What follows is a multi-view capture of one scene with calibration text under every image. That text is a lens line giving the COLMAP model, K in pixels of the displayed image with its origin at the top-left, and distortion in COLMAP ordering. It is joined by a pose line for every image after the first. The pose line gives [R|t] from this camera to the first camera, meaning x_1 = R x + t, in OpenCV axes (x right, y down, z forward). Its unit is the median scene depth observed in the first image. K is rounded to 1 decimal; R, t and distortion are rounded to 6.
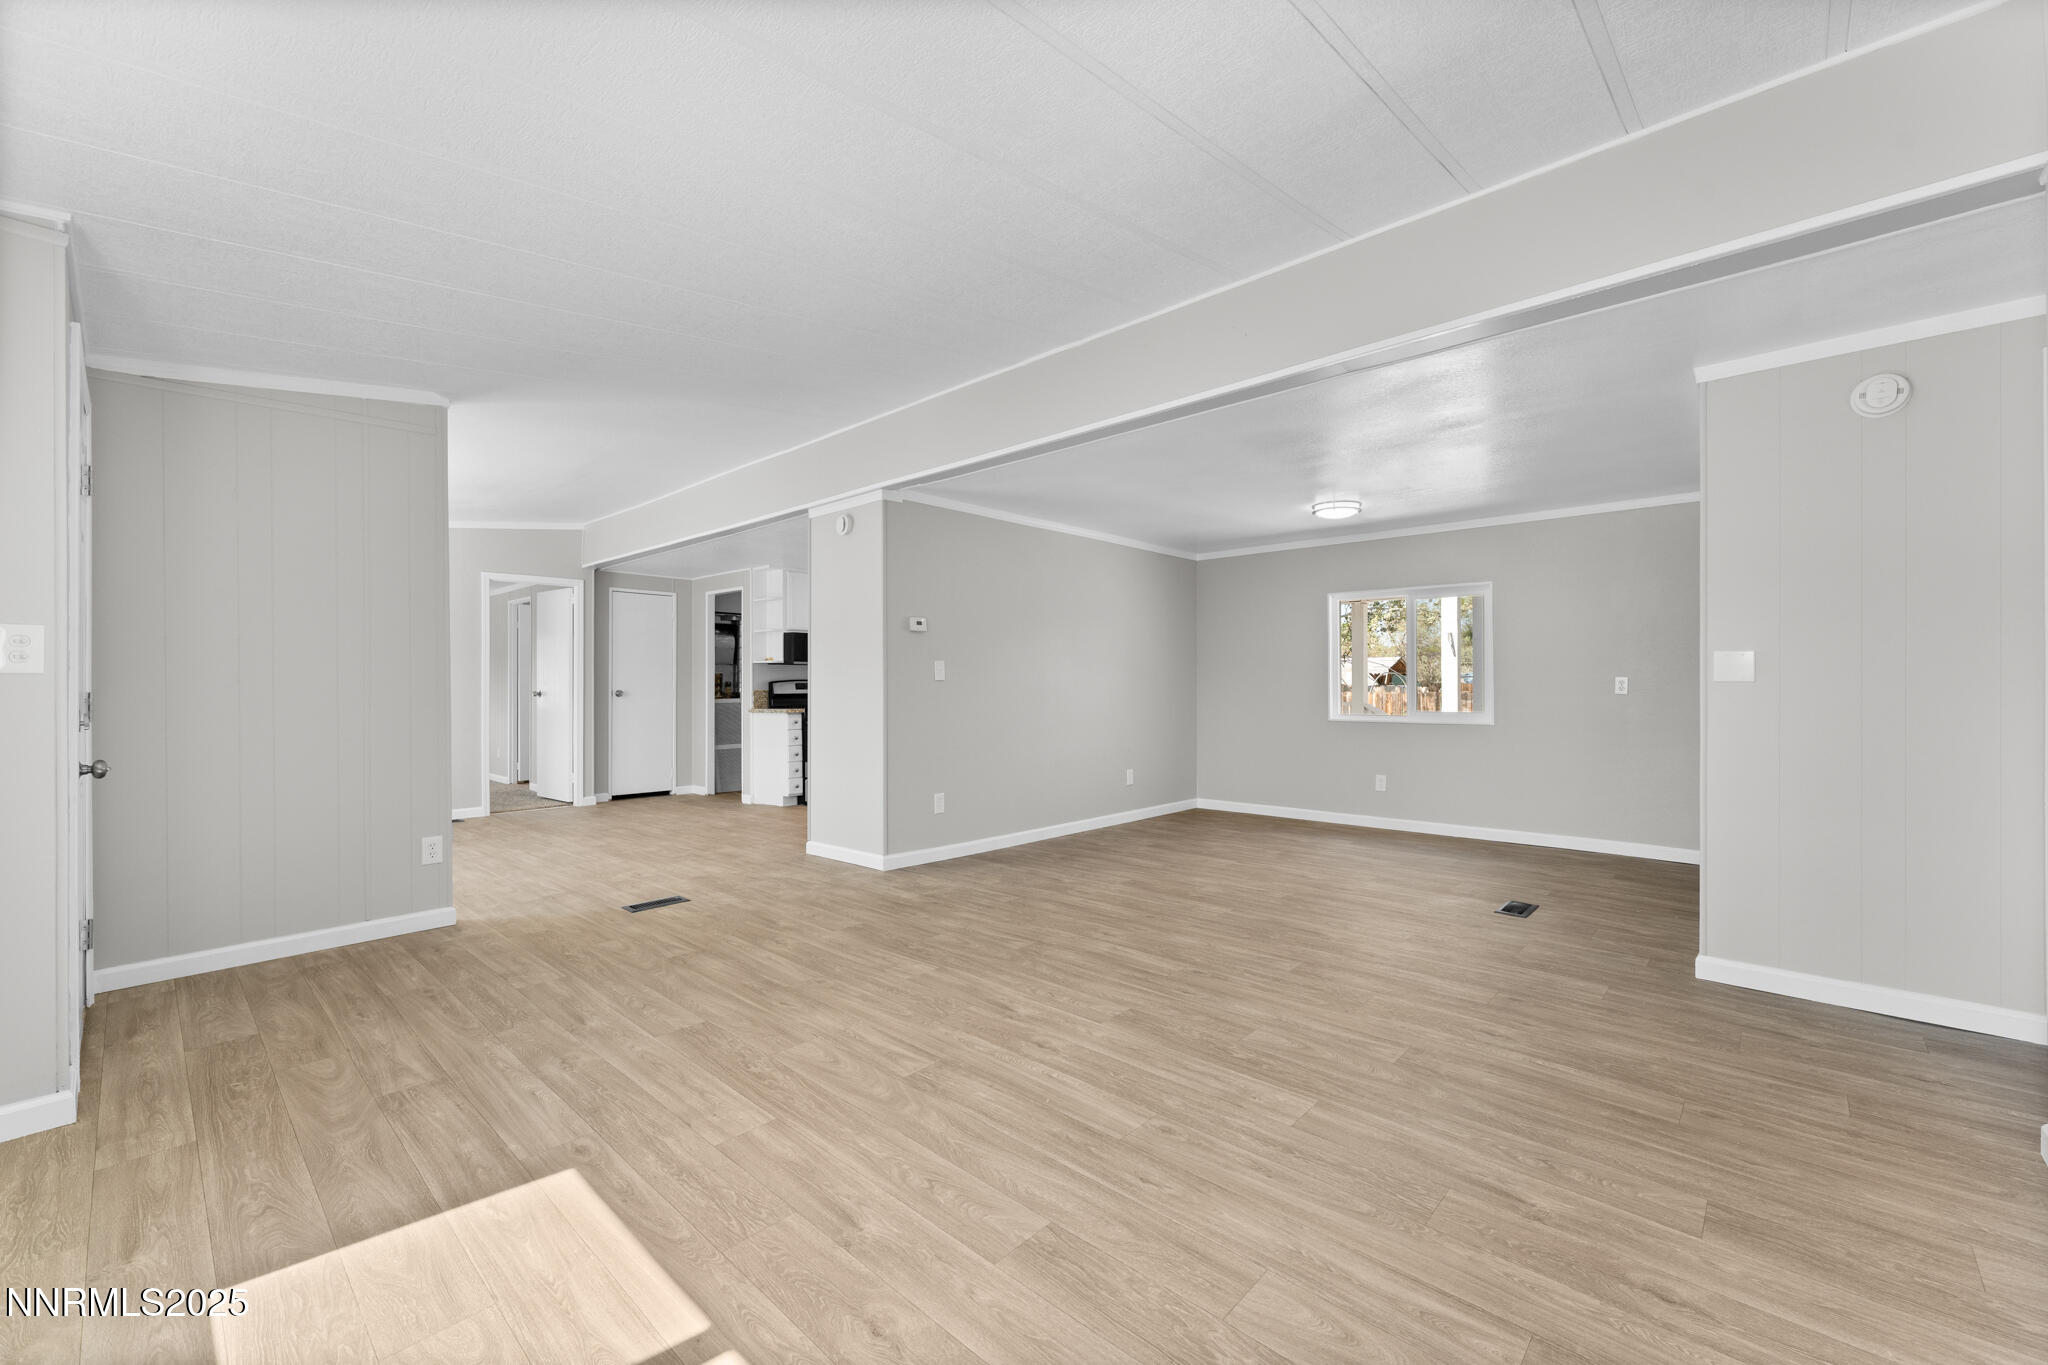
lens RADIAL K [[812.1, 0, 1042.1], [0, 812.1, 666.3], [0, 0, 1]] dist [0.013833, 0.001000]
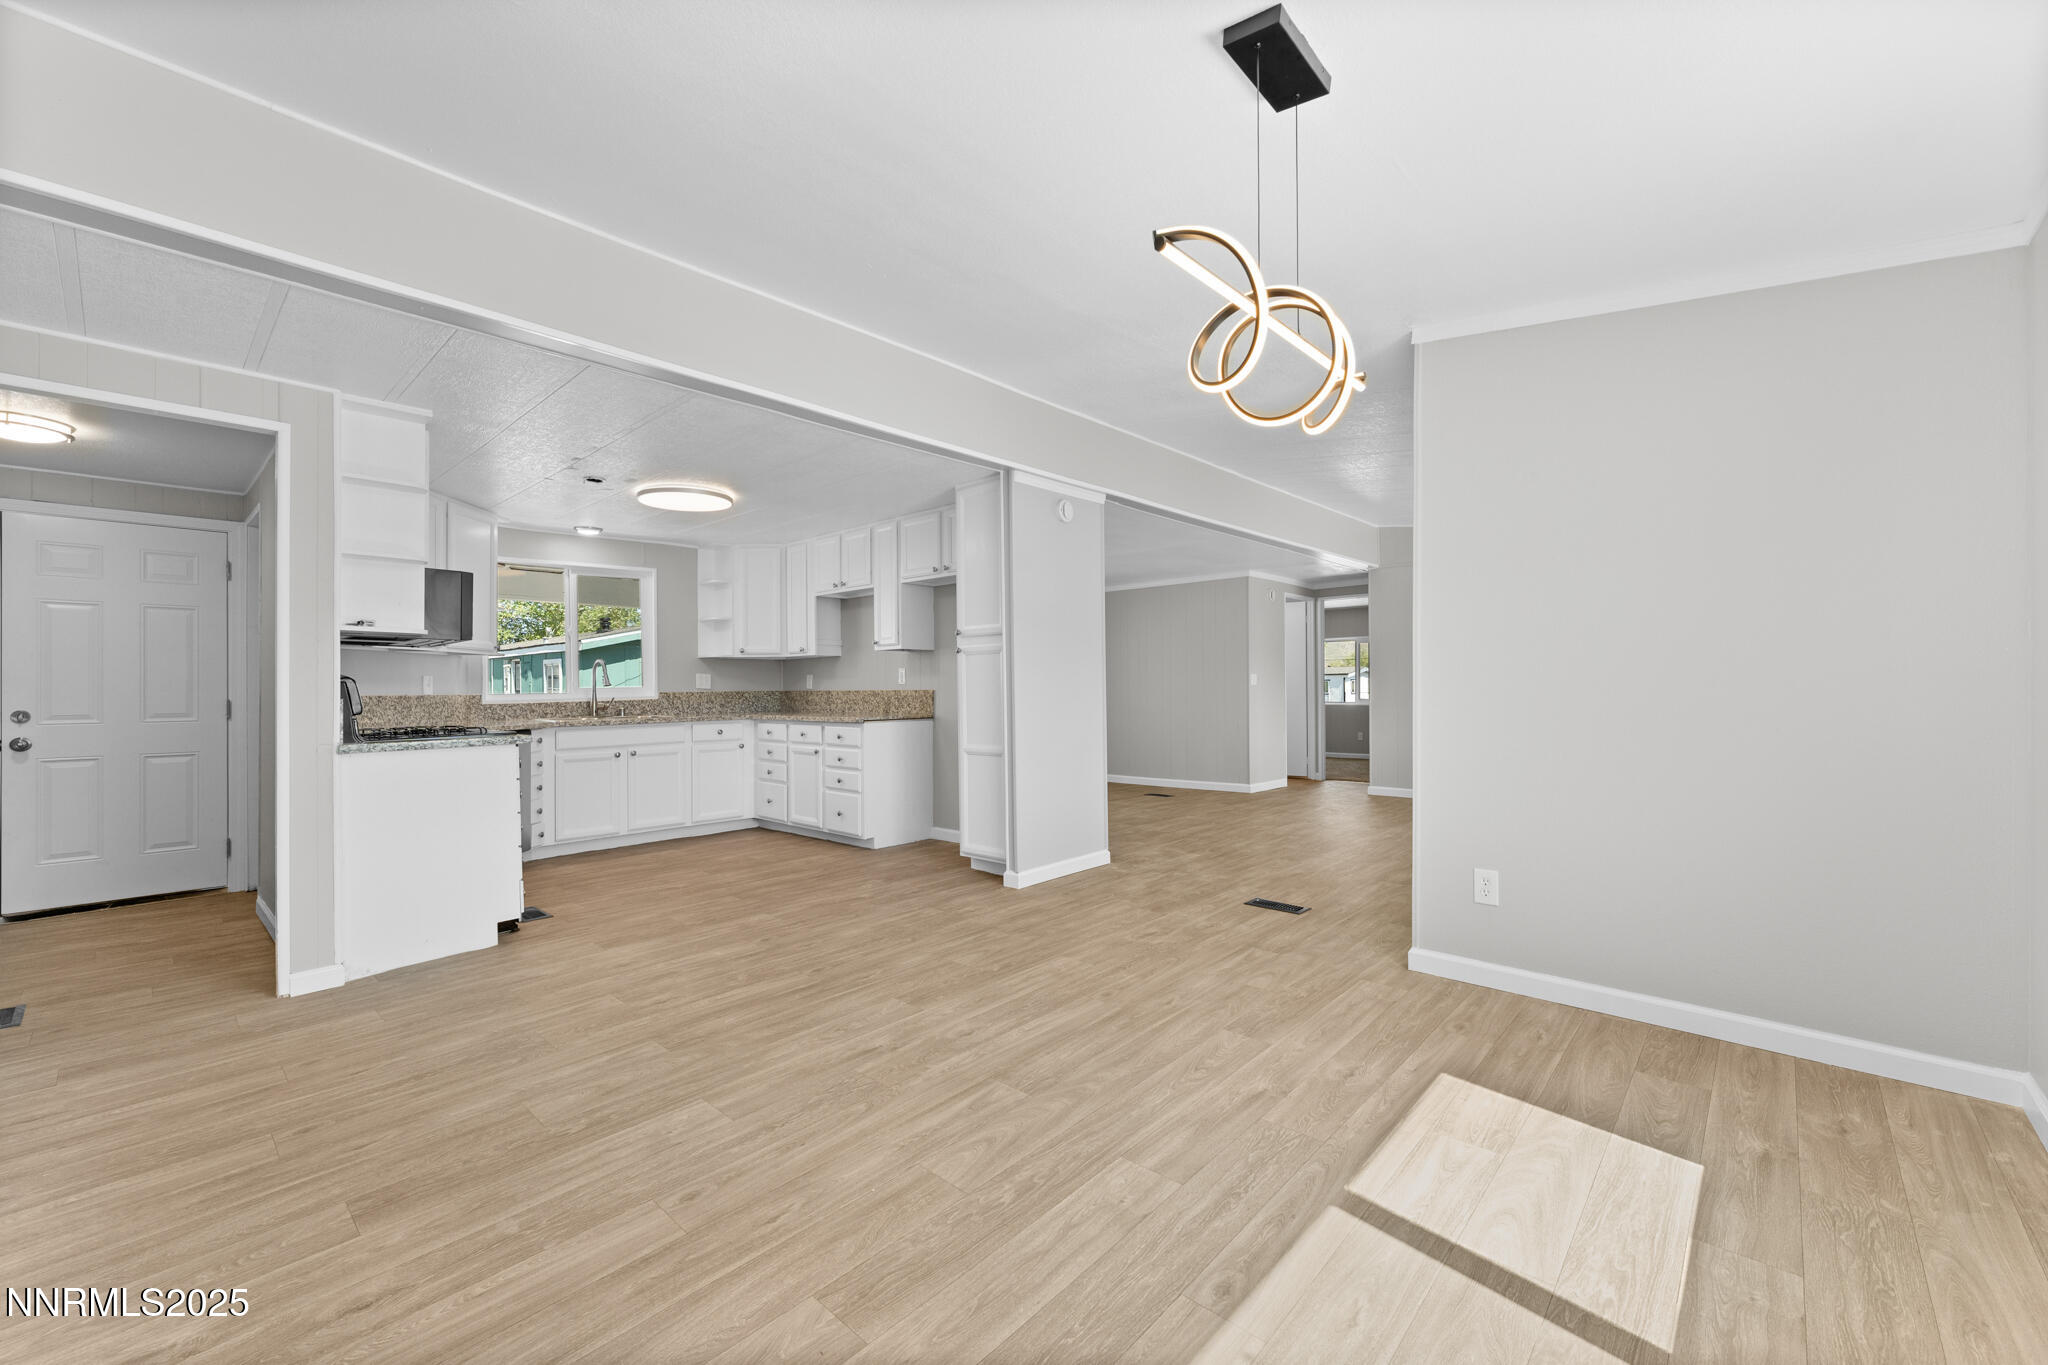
lens RADIAL K [[812.1, 0, 1003.4], [0, 812.1, 694.4], [0, 0, 1]] dist [0.013833, 0.001000]
pose [[0.017326, -0.003245, 0.999845, -0.731205], [-0.012962, 0.999910, 0.003470, 0.018810], [-0.999766, -0.013020, 0.017282, 0.660632]]
